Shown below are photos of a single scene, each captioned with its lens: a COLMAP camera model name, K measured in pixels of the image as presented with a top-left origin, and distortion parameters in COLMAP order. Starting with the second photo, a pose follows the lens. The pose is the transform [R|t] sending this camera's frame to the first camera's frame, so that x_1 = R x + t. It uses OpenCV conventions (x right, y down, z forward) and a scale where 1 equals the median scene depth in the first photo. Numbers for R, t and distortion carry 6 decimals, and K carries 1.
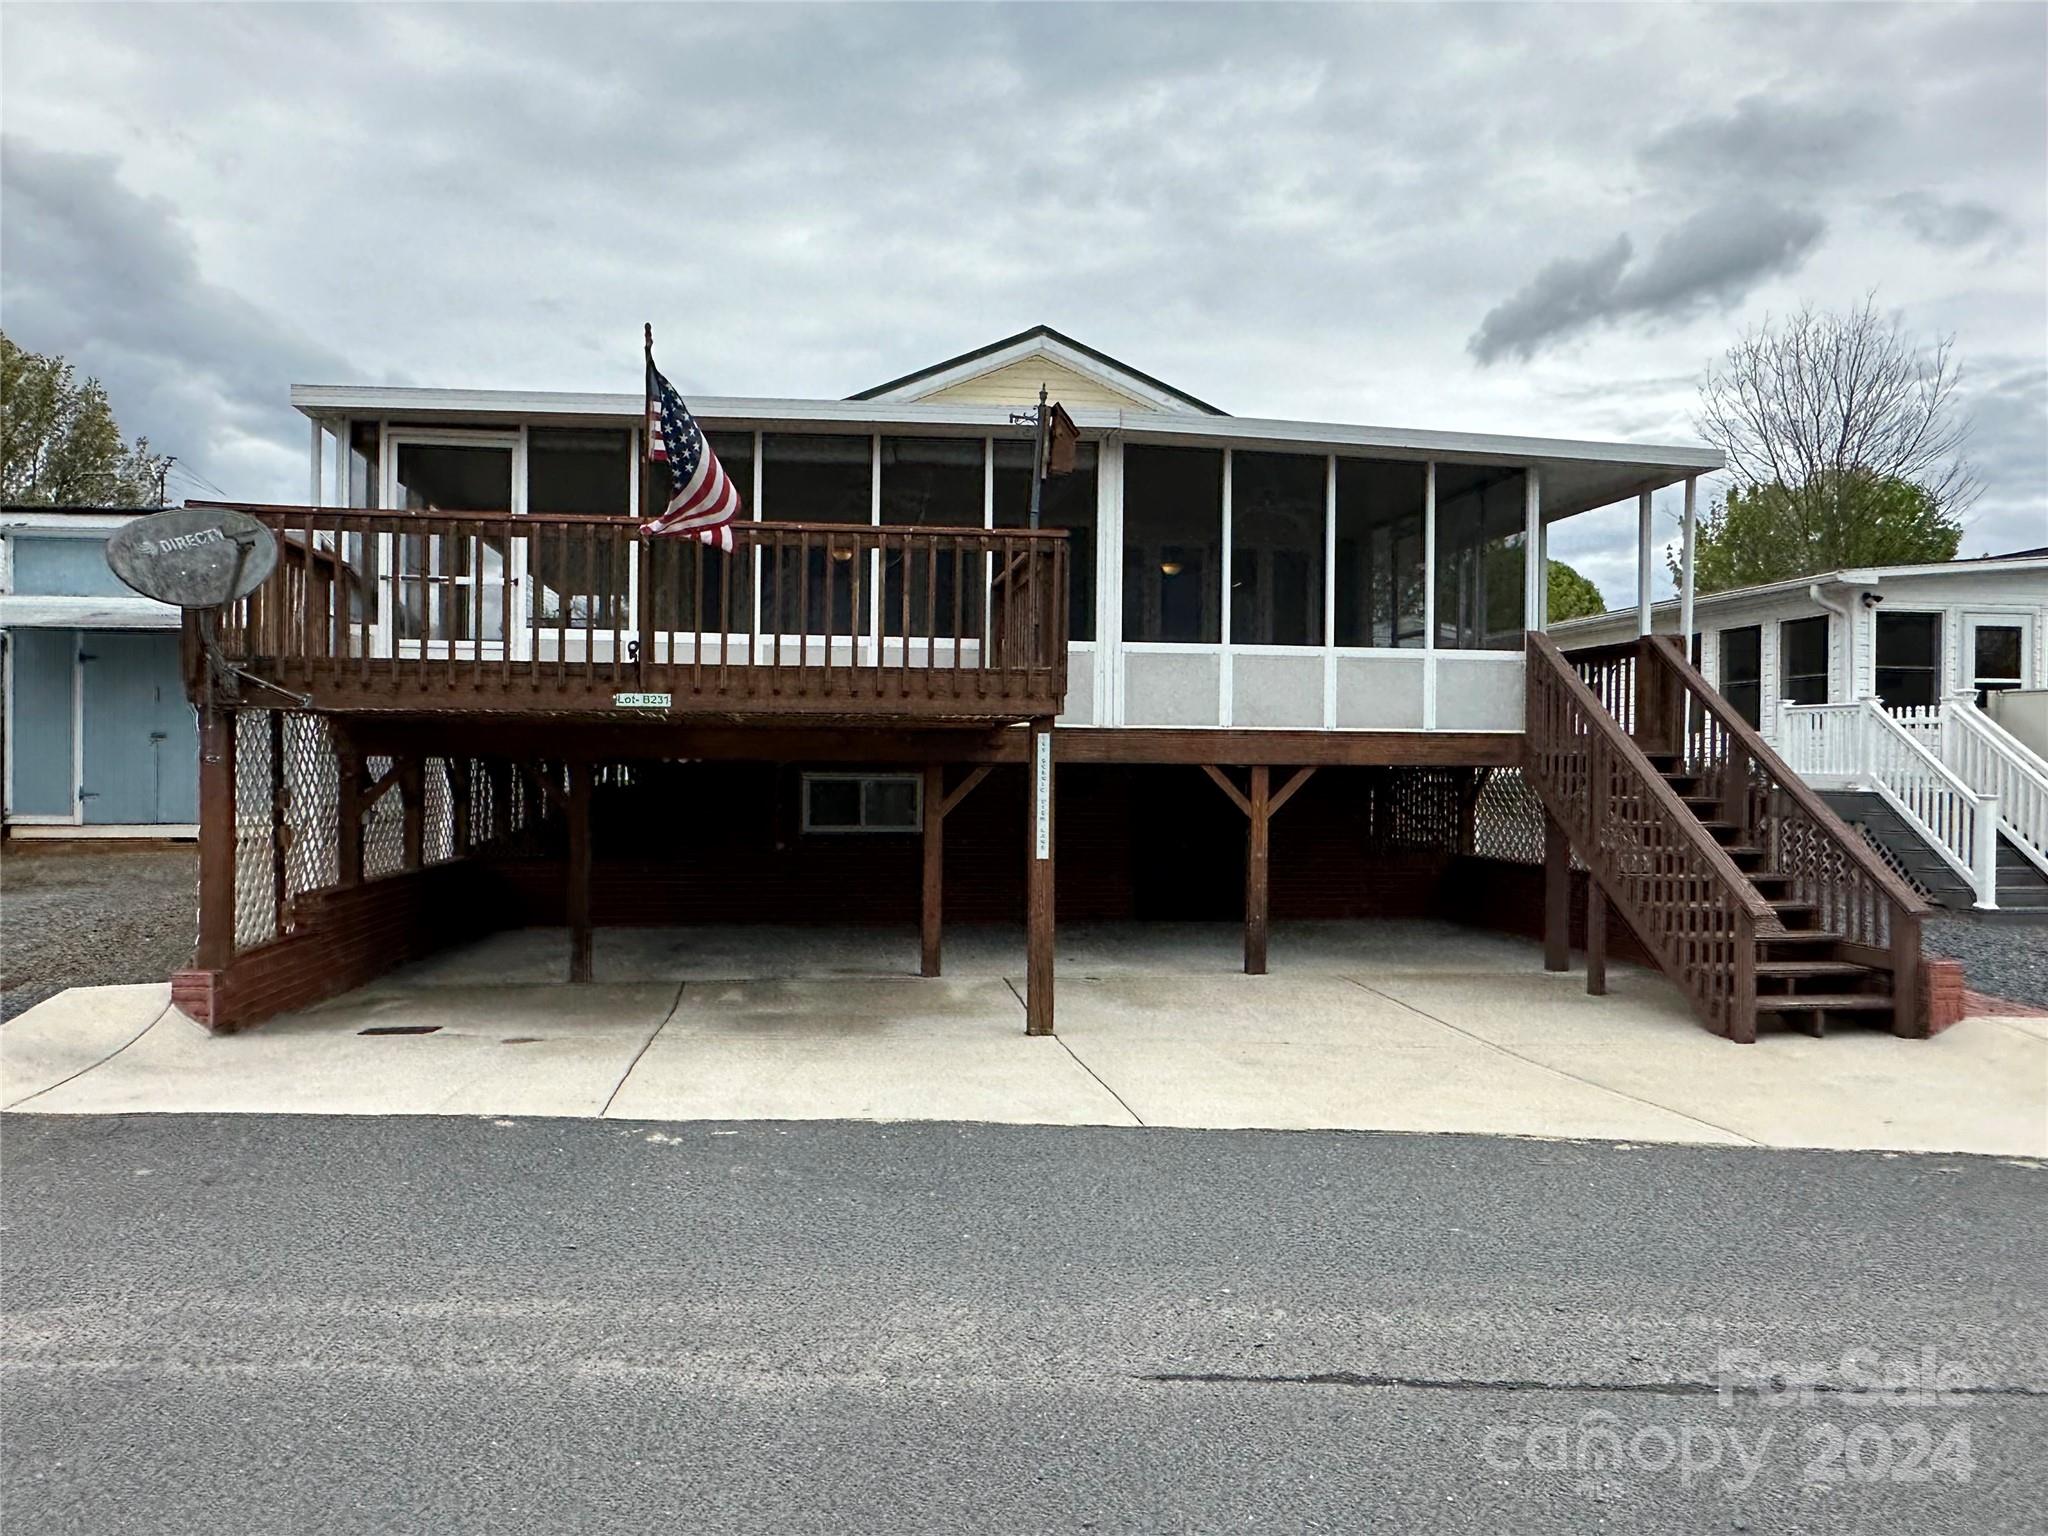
lens RADIAL K [[1434.0, 0, 924.0], [0, 1434.0, 777.2], [0, 0, 1]] dist [-0.024867, 0.011431]
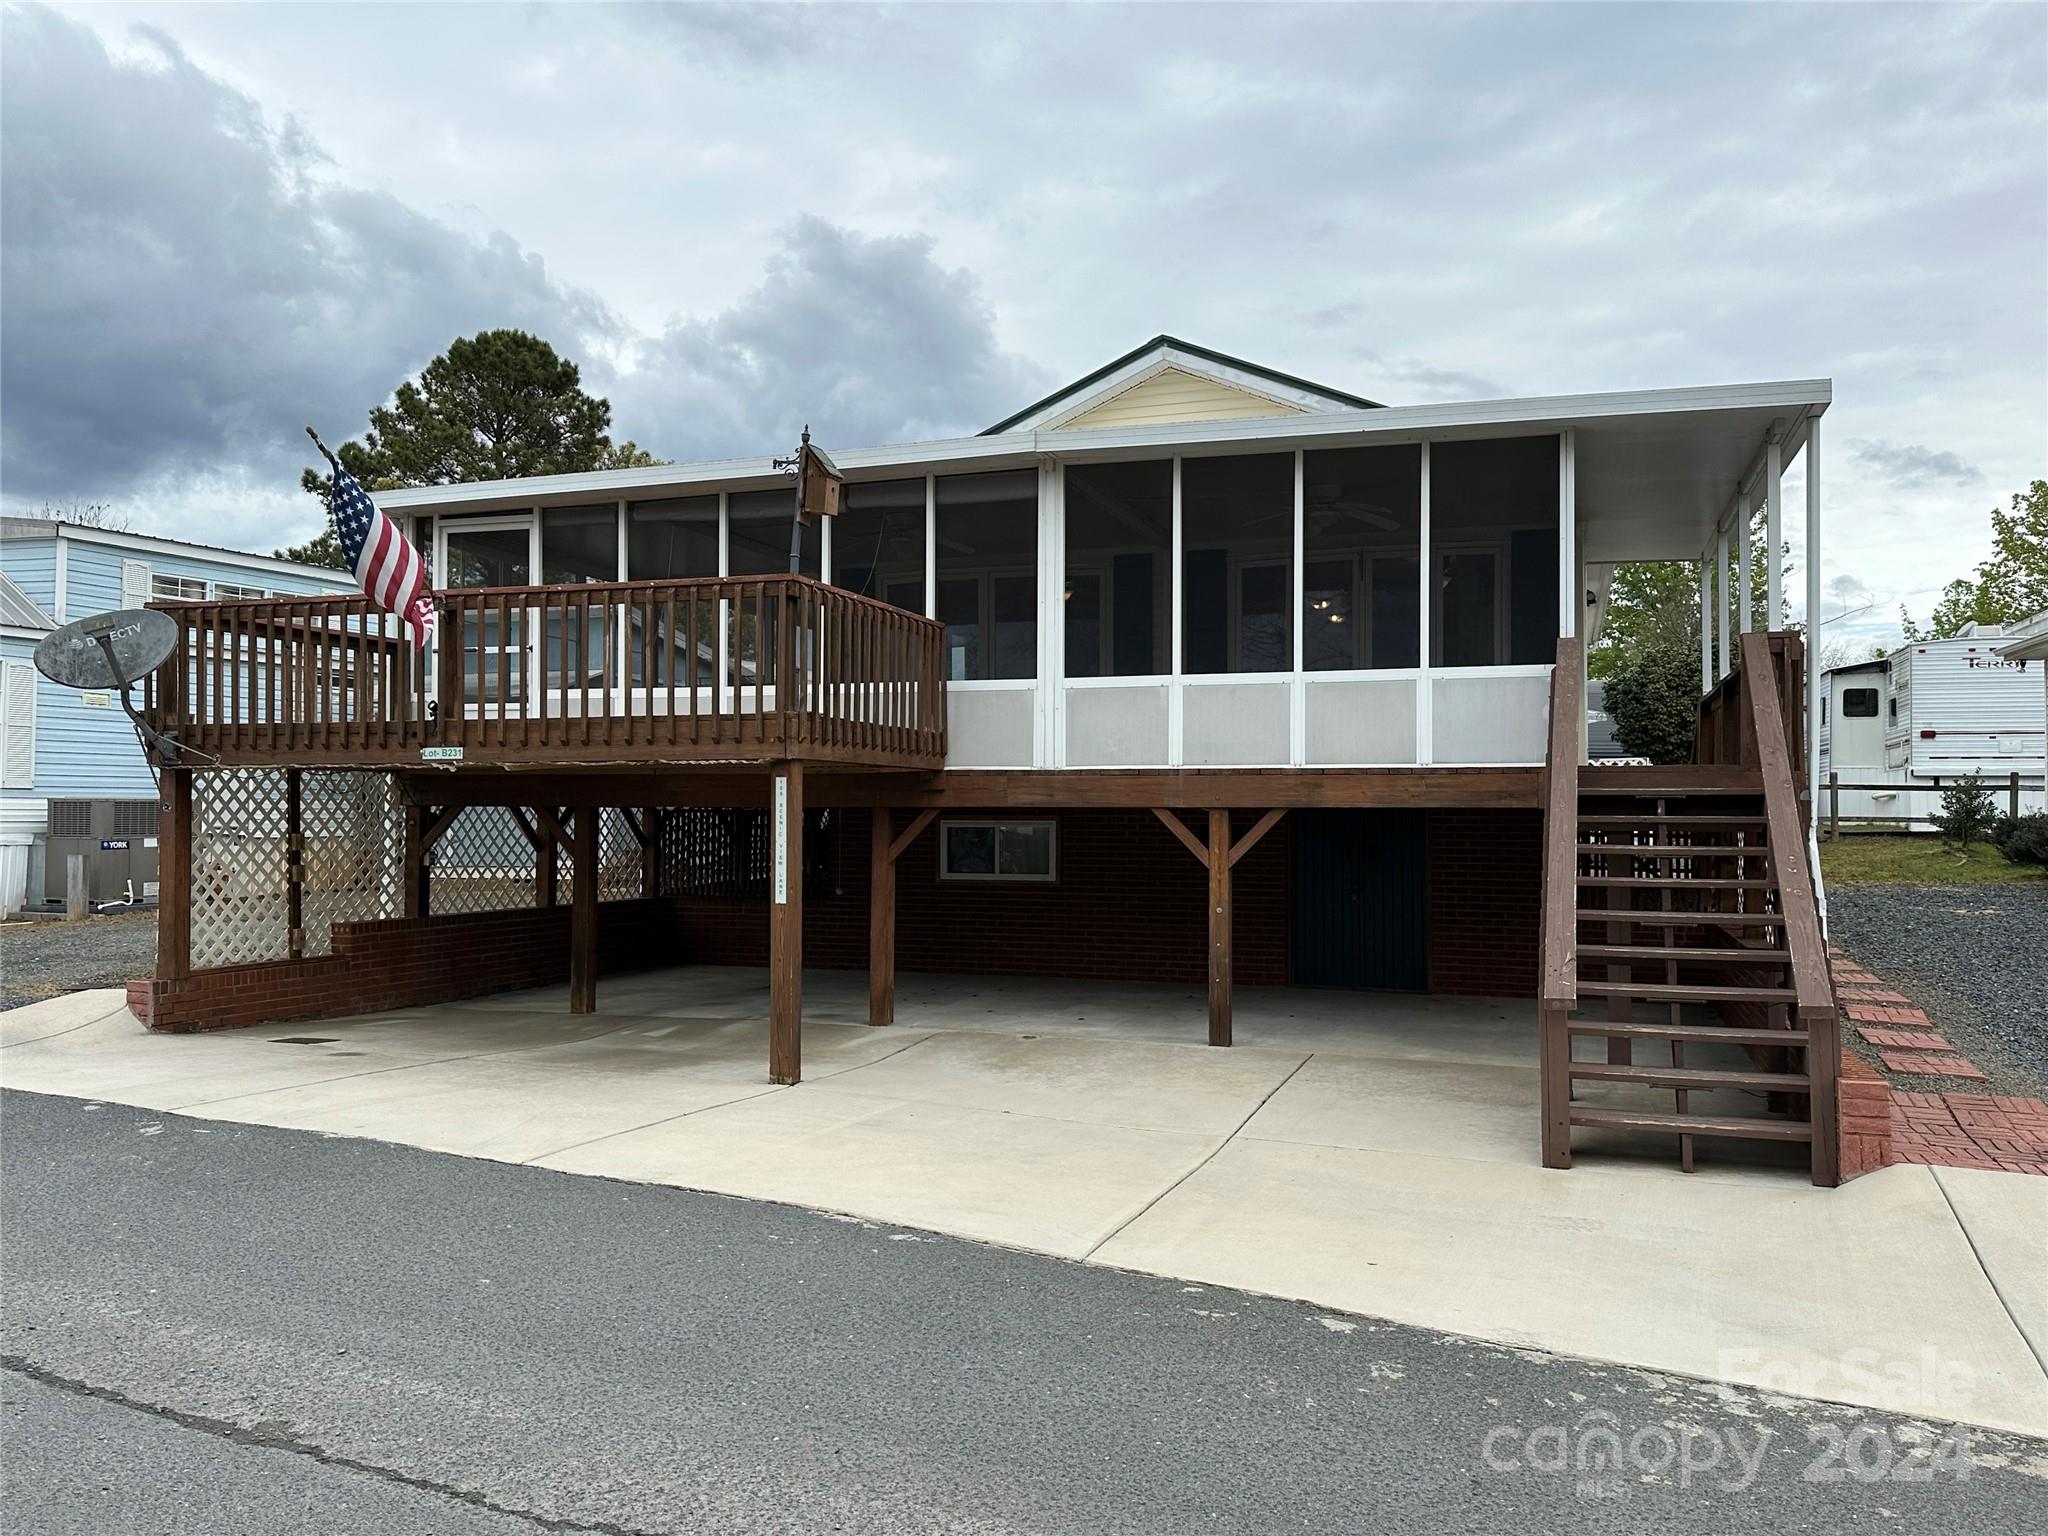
lens RADIAL K [[1529.0, 0, 994.5], [0, 1529.0, 761.9], [0, 0, 1]] dist [0.040101, -0.052362]
pose [[0.894528, -0.020310, -0.446551, 0.544324], [0.001218, 0.999074, -0.042999, 0.003438], [0.447011, 0.037920, 0.893724, 0.092158]]
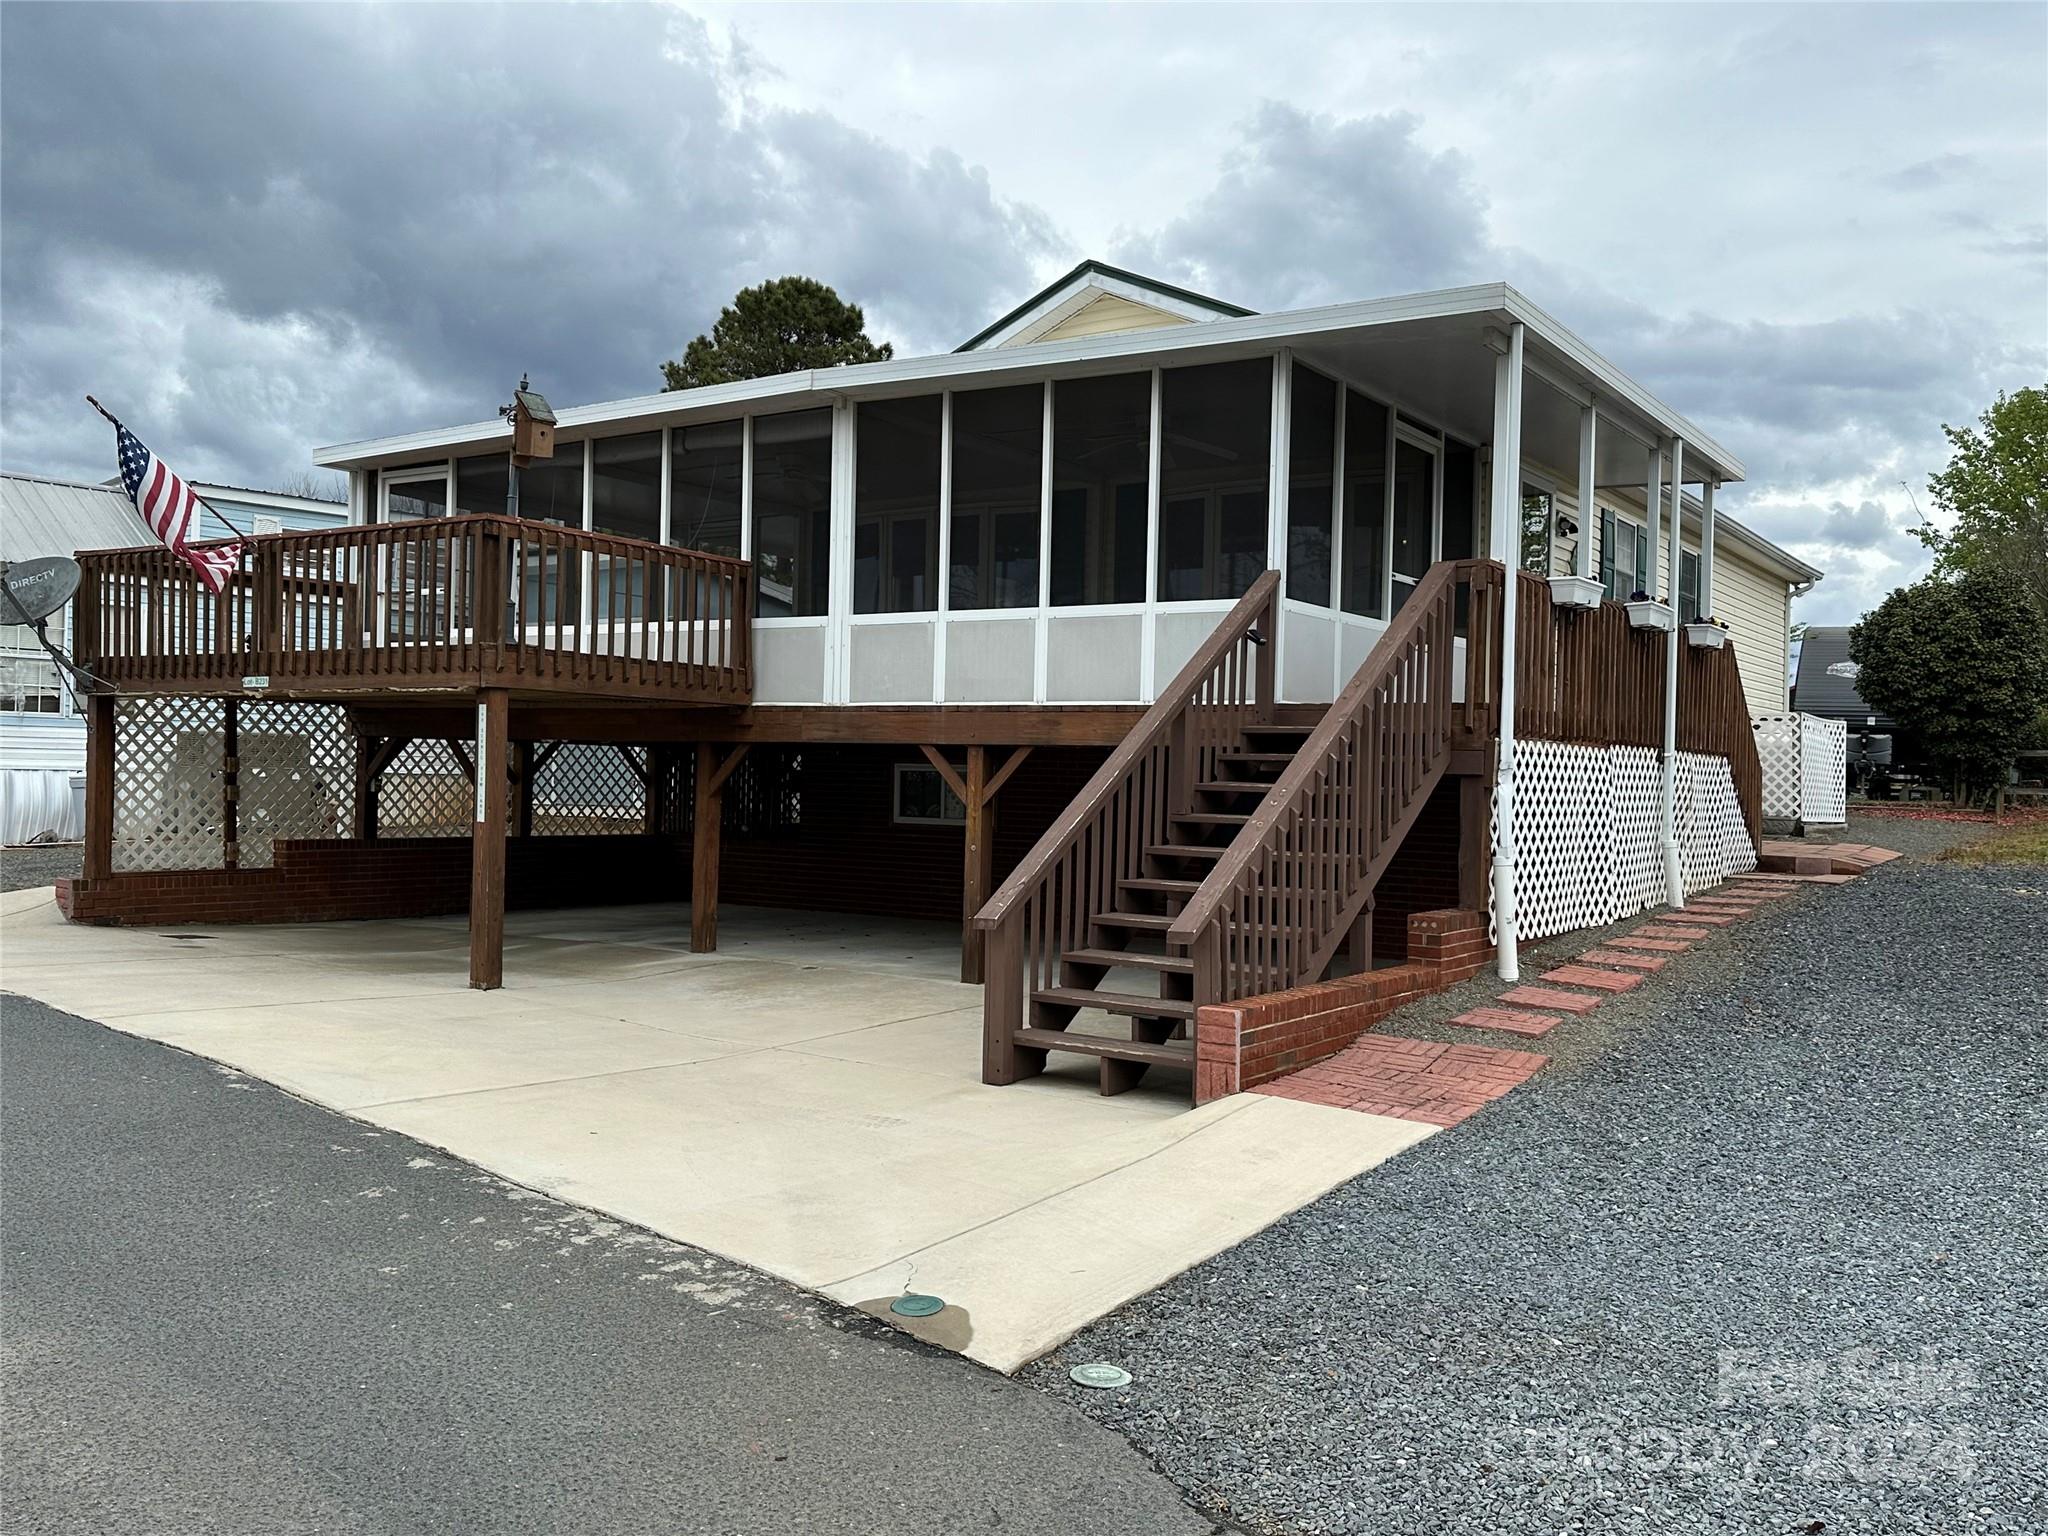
lens RADIAL K [[1702.1, 0, 1036.0], [0, 1702.1, 764.1], [0, 0, 1]] dist [0.061721, -0.083197]
pose [[0.753899, 0.007028, -0.656953, 0.968712], [-0.022329, 0.999639, -0.014931, 0.017846], [0.656611, 0.025925, 0.753784, 0.240894]]
